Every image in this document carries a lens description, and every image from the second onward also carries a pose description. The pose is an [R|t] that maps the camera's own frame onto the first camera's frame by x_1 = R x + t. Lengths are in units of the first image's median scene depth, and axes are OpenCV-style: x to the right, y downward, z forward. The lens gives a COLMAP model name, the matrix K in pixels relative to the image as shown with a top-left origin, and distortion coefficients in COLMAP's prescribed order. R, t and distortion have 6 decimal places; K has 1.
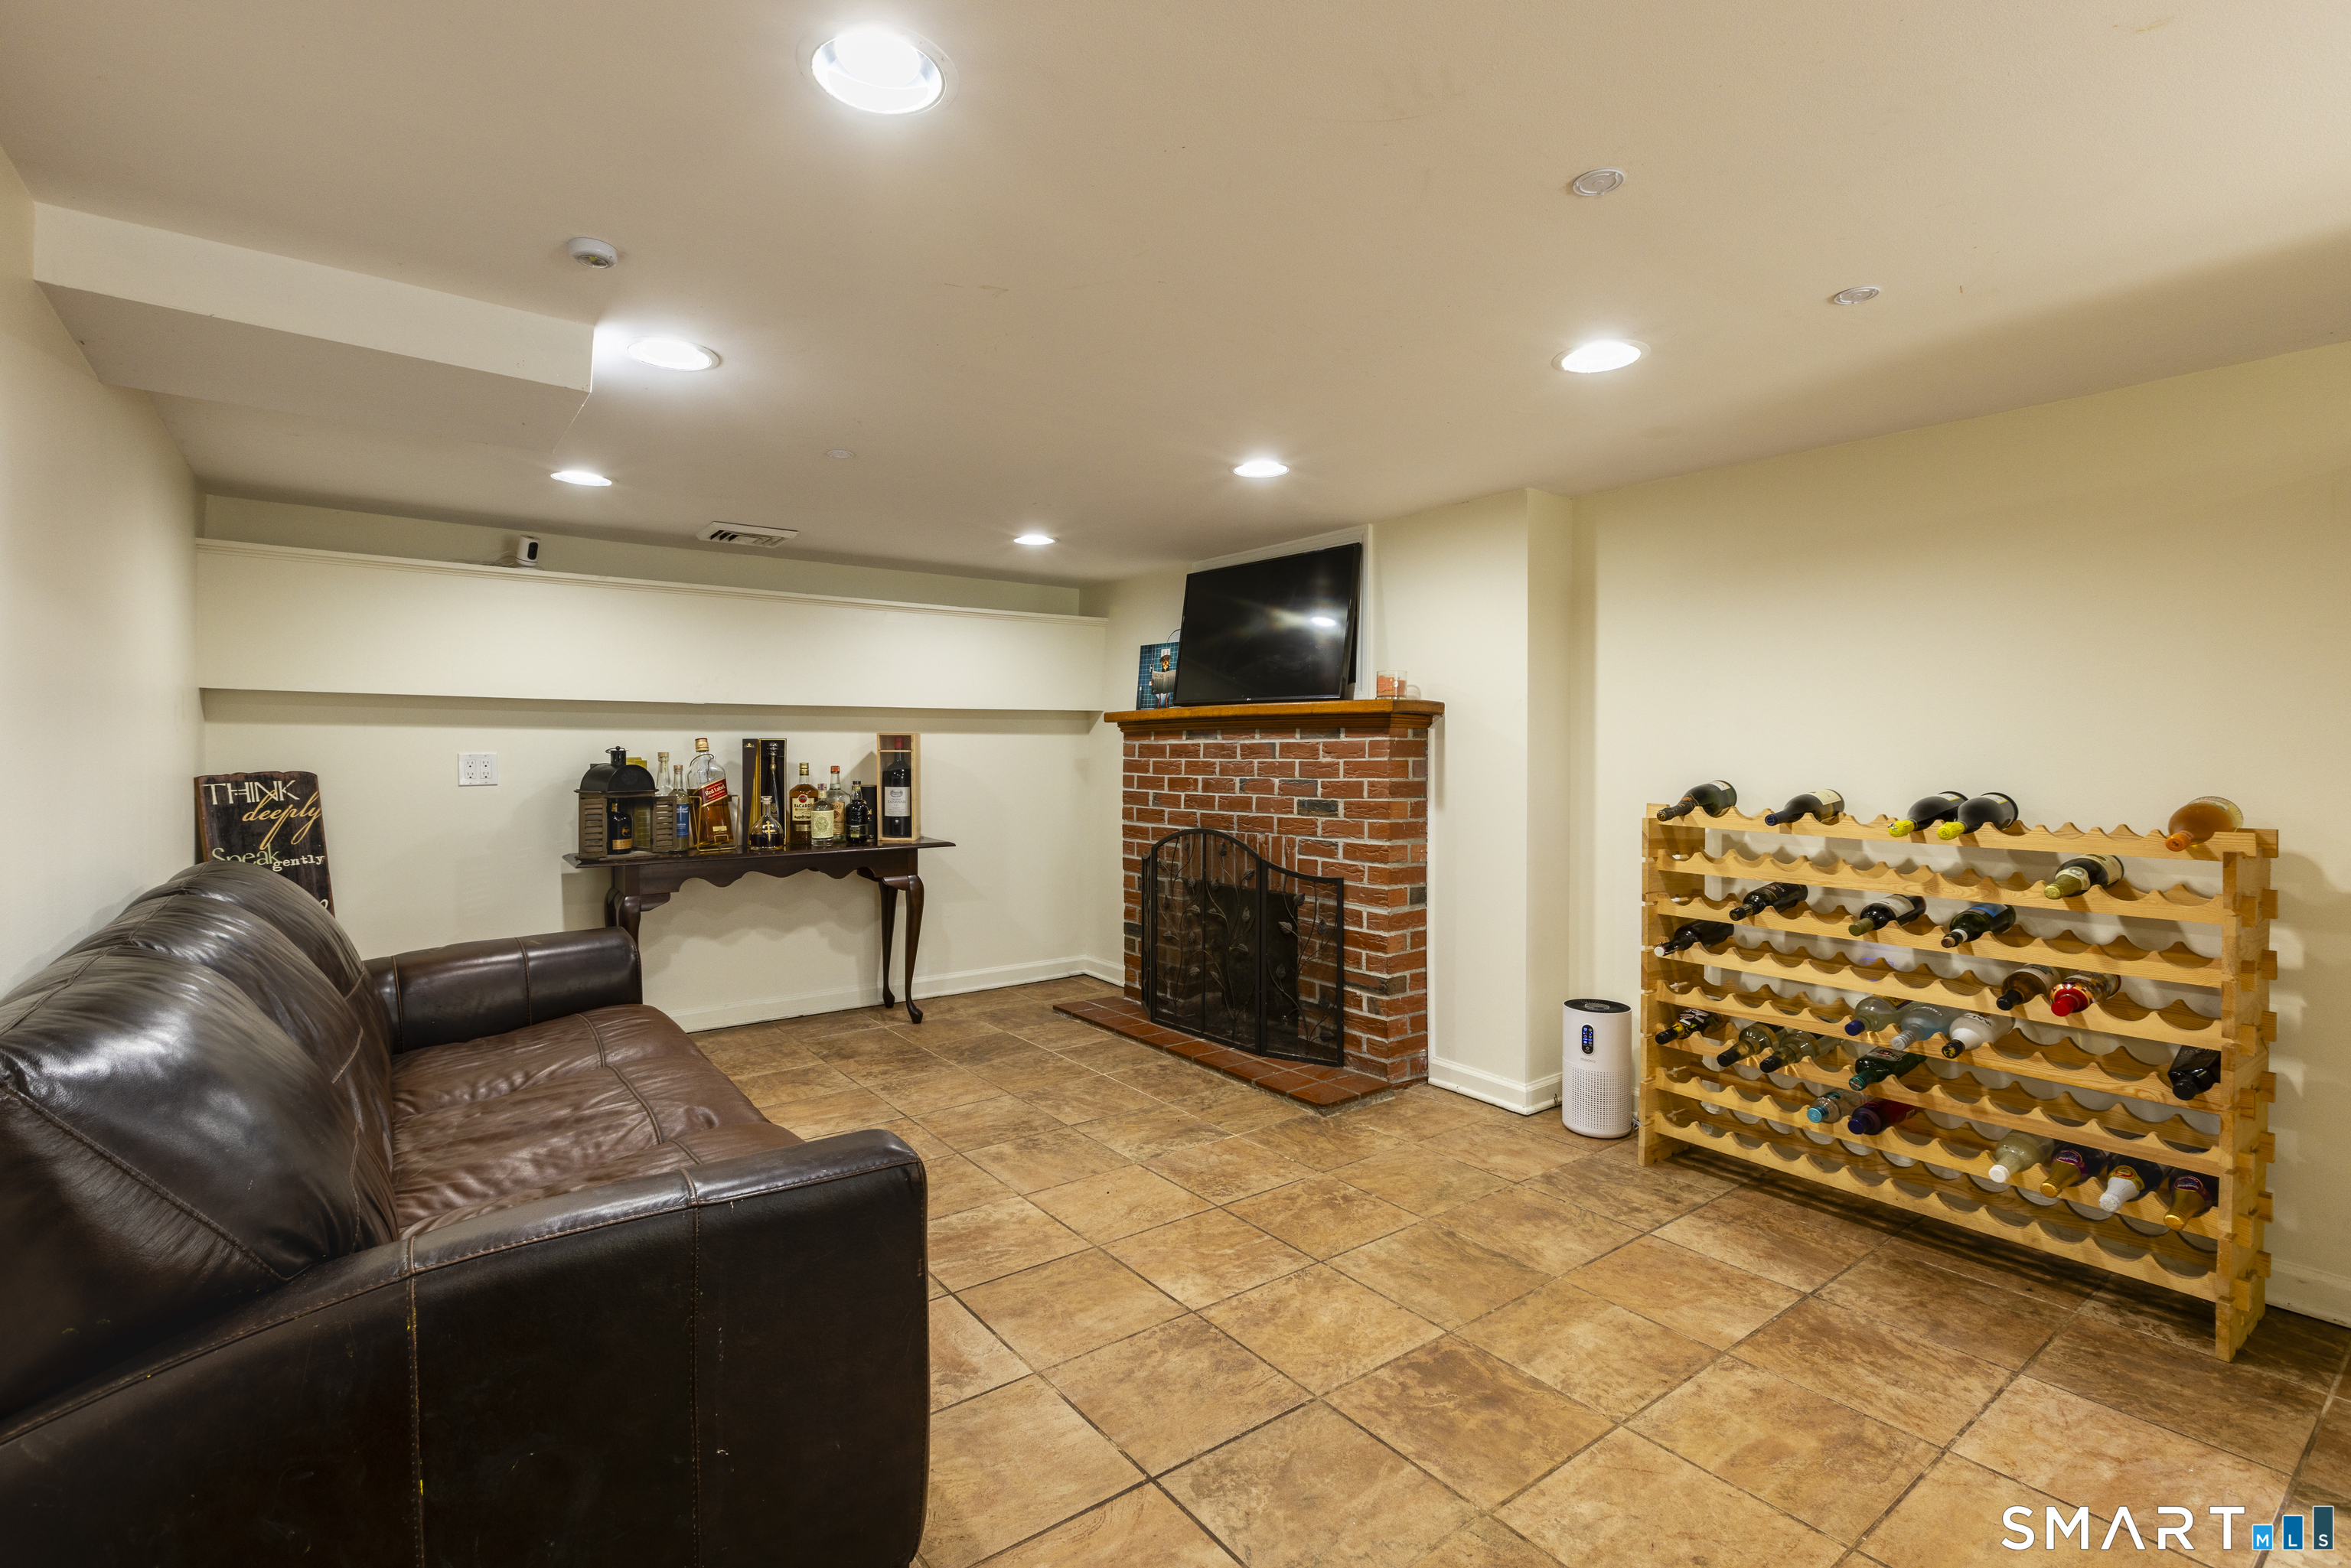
lens RADIAL K [[1096.8, 0, 1175.6], [0, 1096.8, 762.0], [0, 0, 1]] dist [-0.003857, -0.000504]
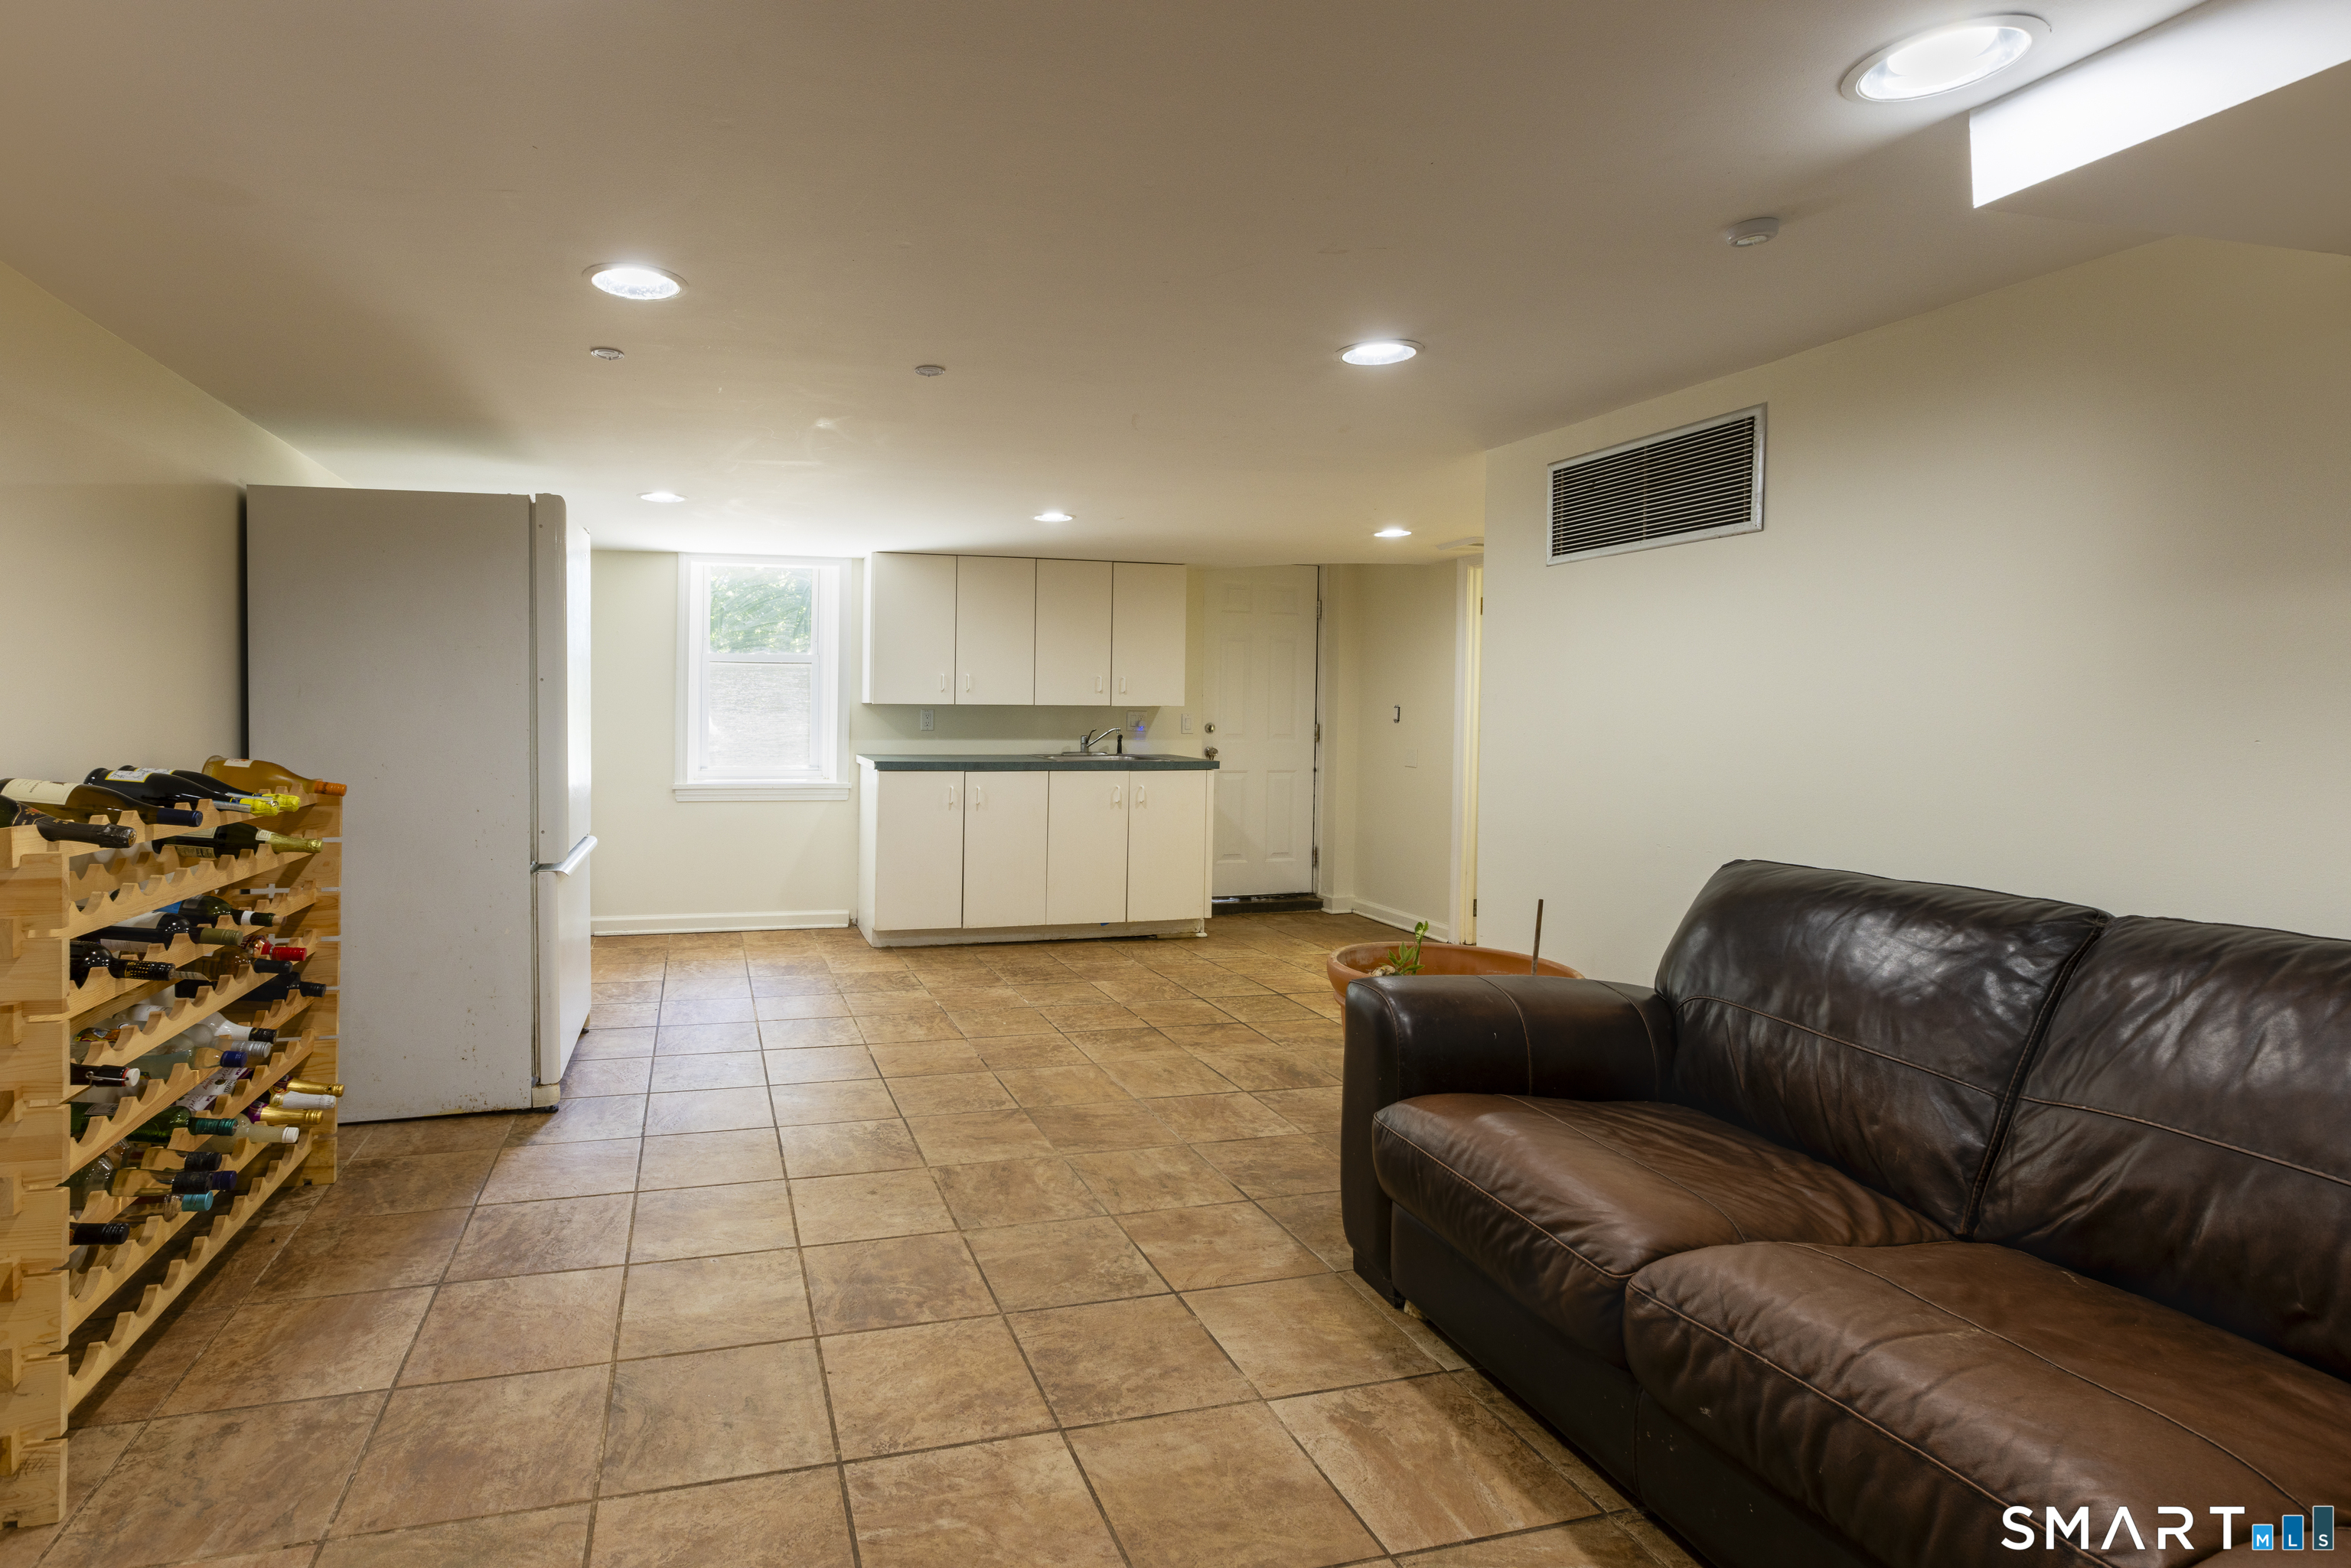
lens RADIAL K [[1127.6, 0, 956.8], [0, 1127.6, 726.7], [0, 0, 1]] dist [-0.000226, -0.000069]
pose [[-0.915840, -0.015126, 0.401258, -0.144550], [-0.005455, 0.999667, 0.025234, -0.020427], [-0.401506, 0.020922, -0.915617, 1.076814]]
